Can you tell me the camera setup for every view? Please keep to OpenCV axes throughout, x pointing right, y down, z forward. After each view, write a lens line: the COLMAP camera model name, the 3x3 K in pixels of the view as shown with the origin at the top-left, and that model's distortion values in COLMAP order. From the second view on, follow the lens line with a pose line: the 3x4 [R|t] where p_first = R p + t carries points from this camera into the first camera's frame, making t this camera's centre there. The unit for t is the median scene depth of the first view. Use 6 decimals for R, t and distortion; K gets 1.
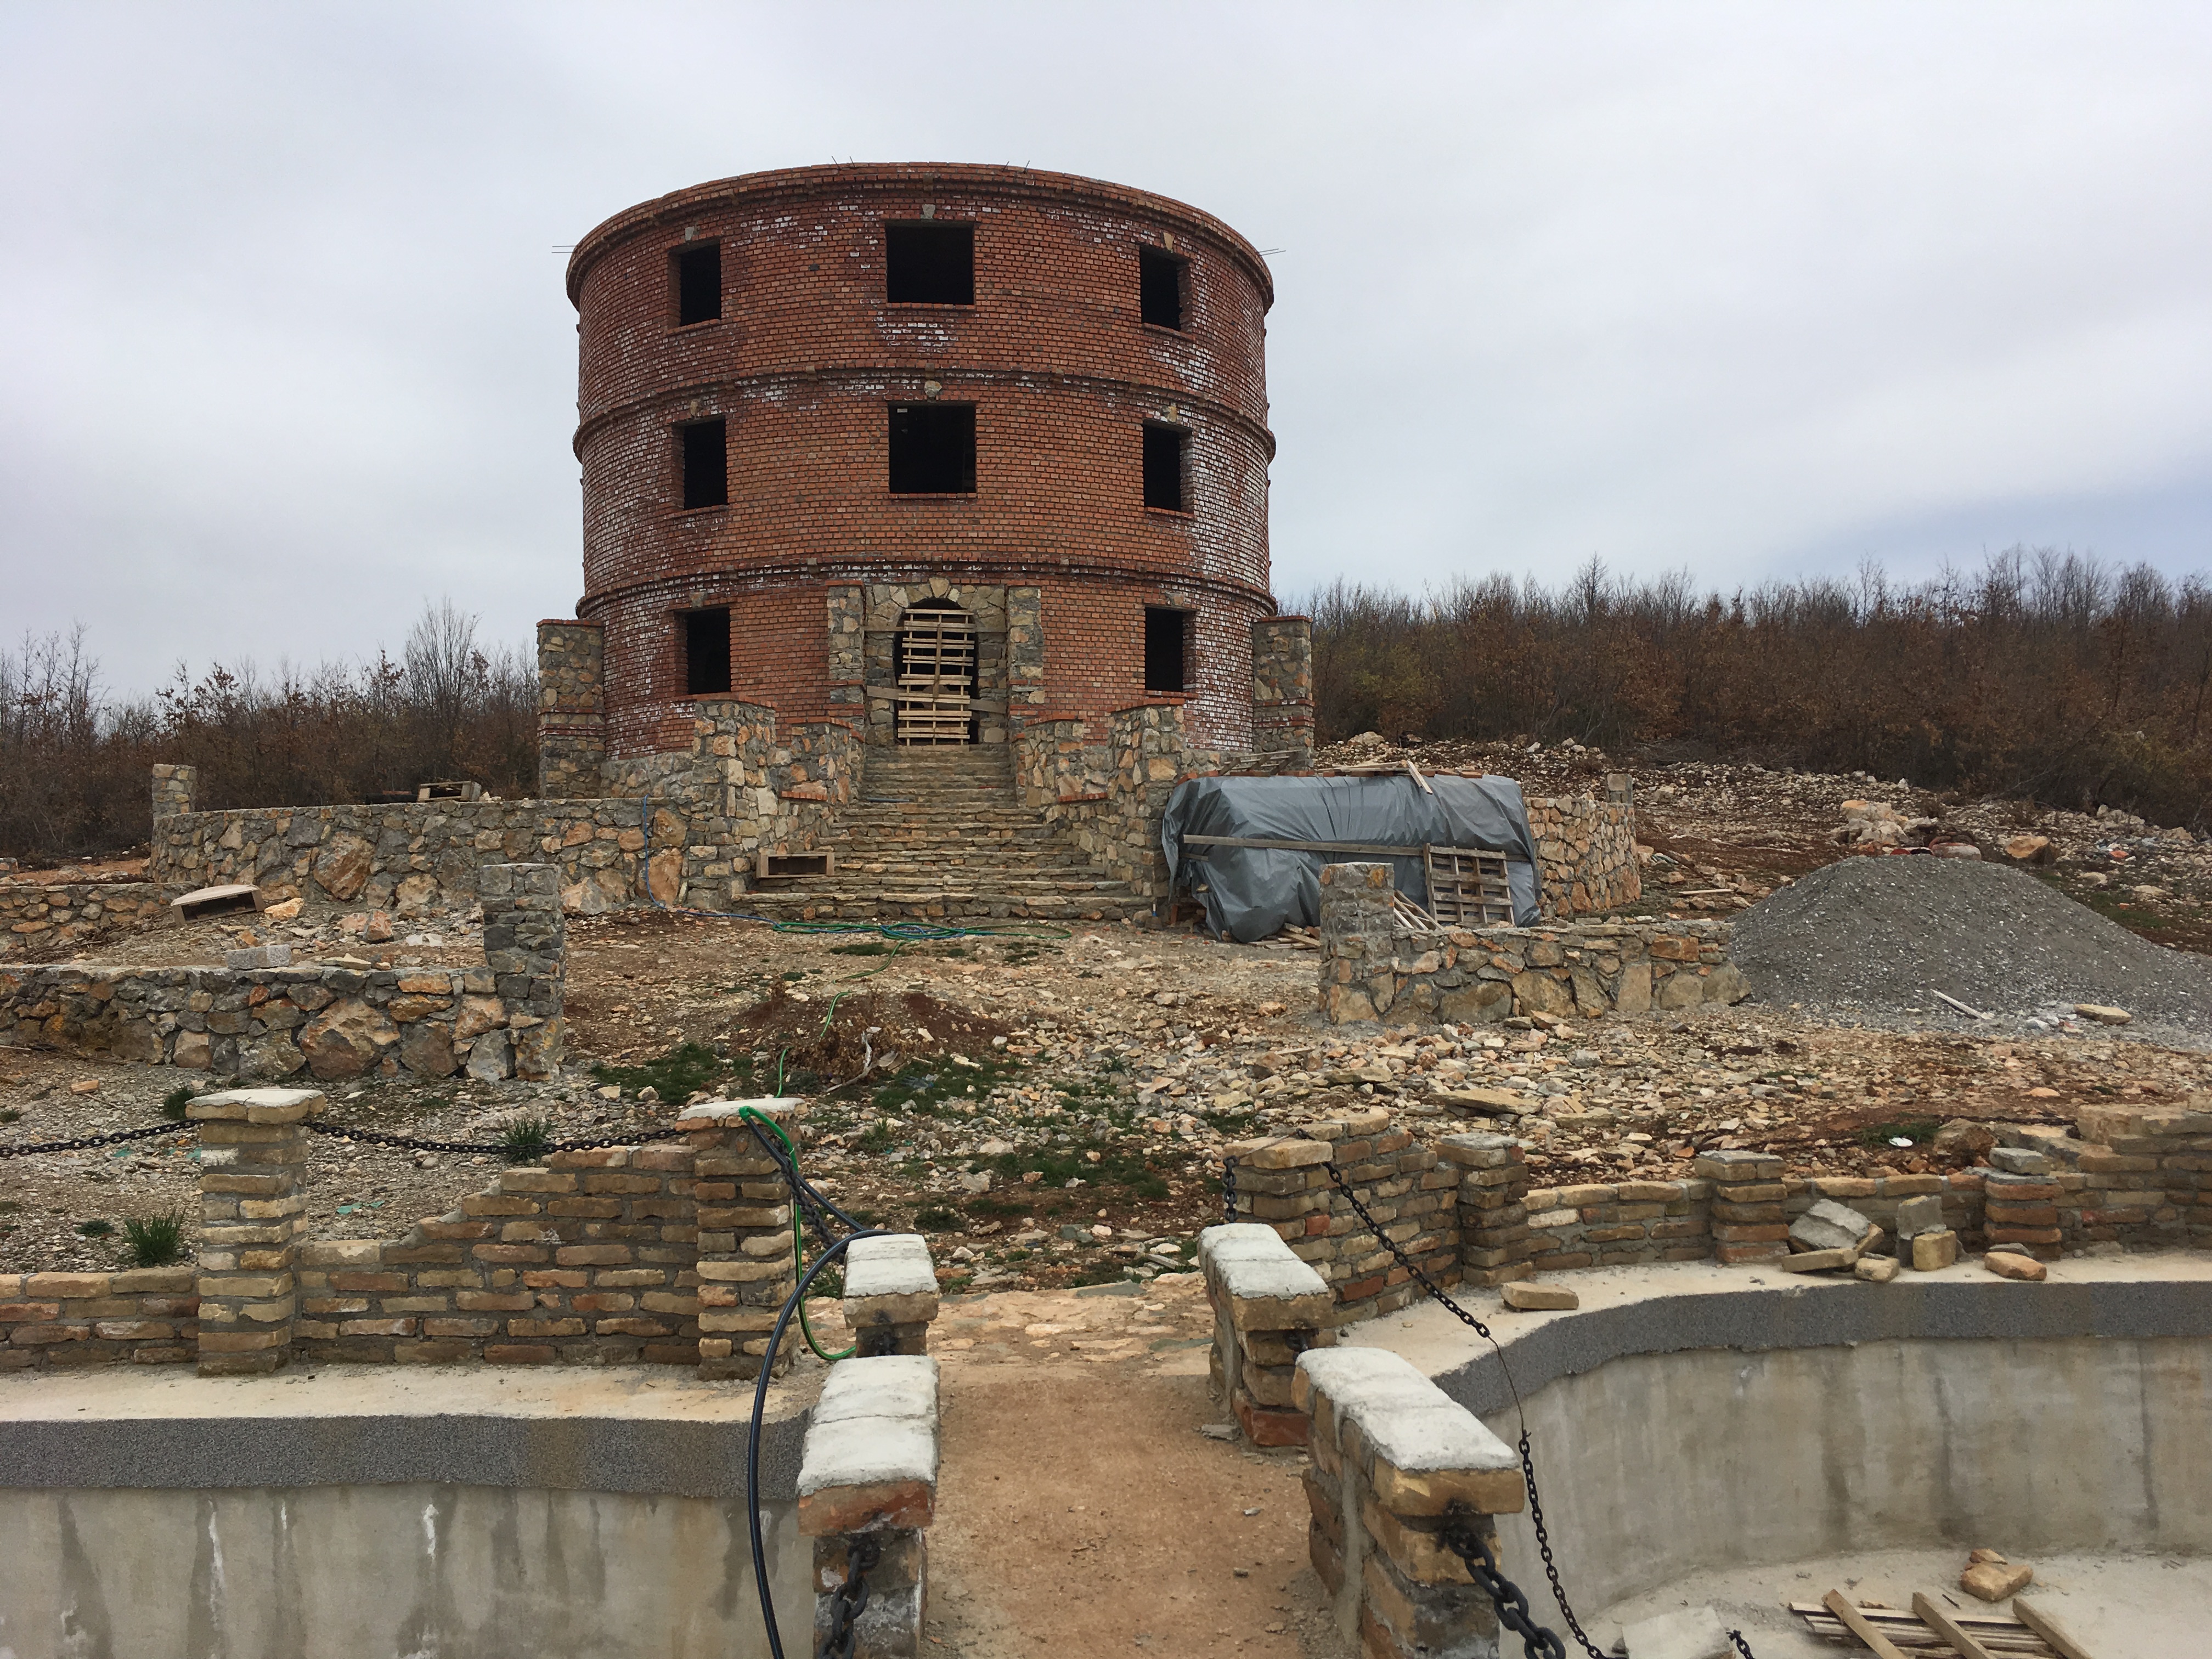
lens RADIAL K [[1909.2, 0, 1106.0], [0, 1909.2, 829.5], [0, 0, 1]] dist [0.077522, -0.104564]
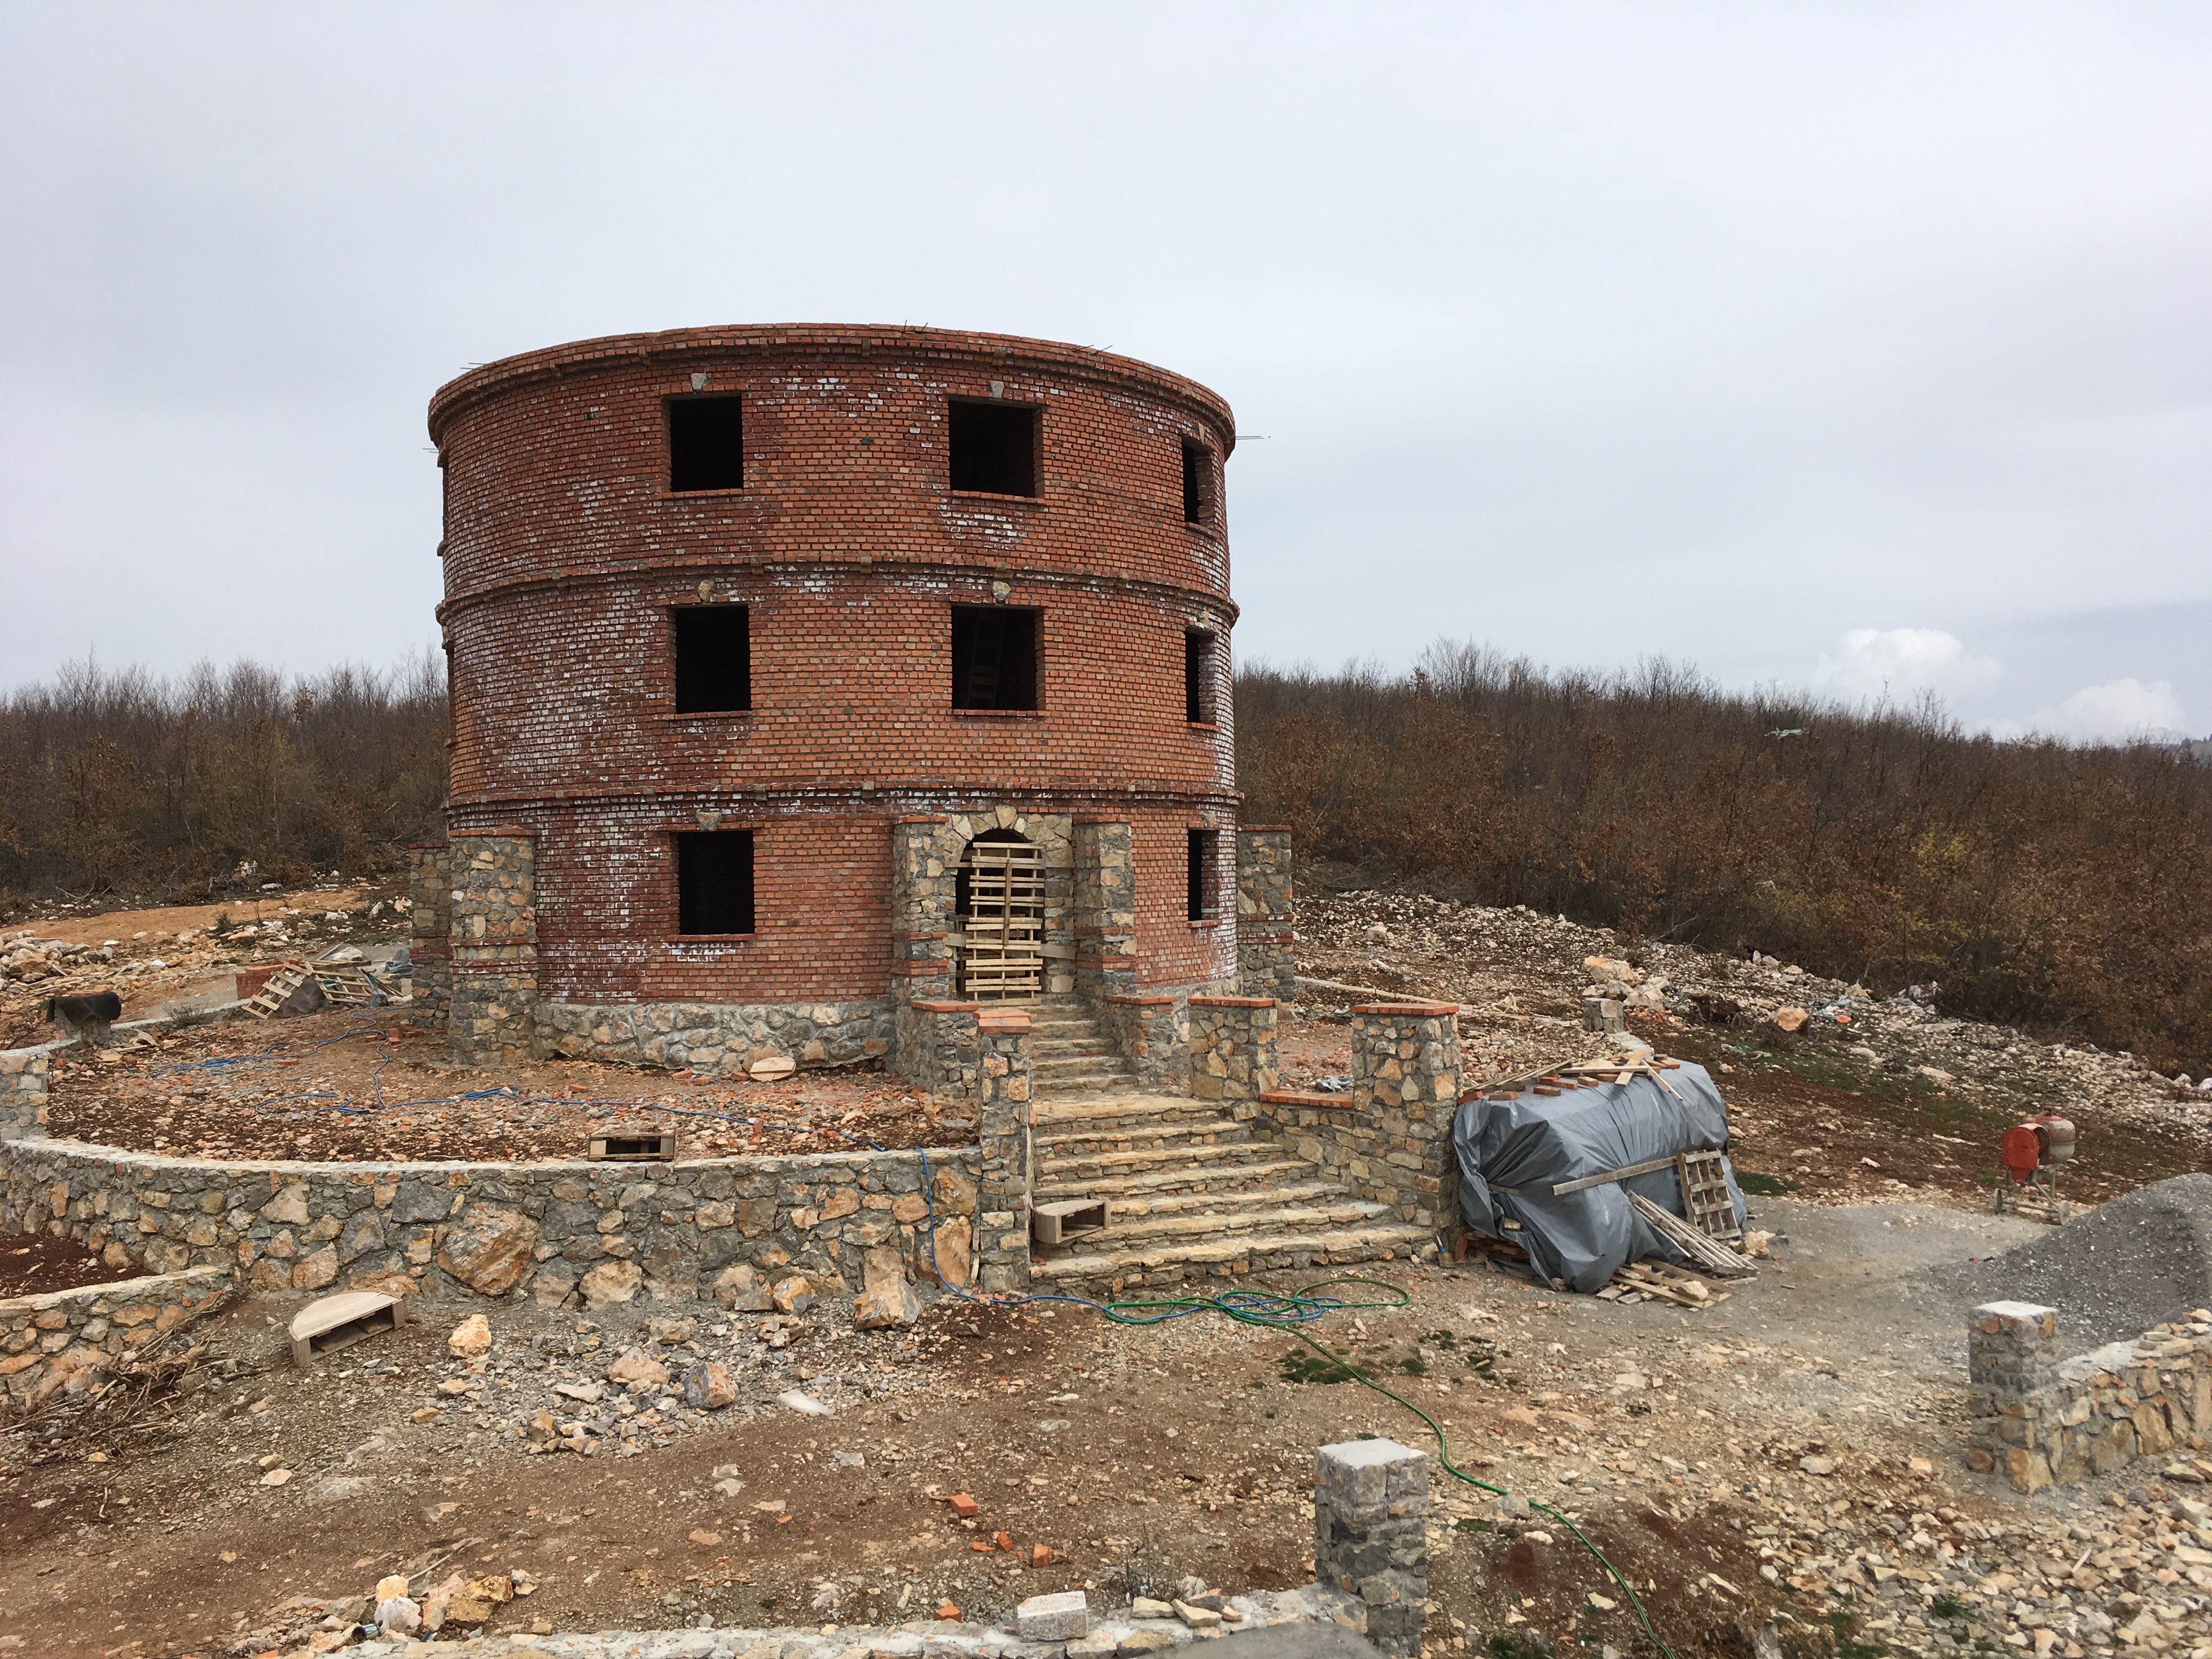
lens RADIAL K [[1909.2, 0, 1106.0], [0, 1909.2, 829.5], [0, 0, 1]] dist [0.077522, -0.104564]
pose [[0.932757, 0.011226, 0.360332, -0.361160], [-0.011796, 0.999930, -0.000619, -0.121119], [-0.360314, -0.003673, 0.932824, 0.166090]]
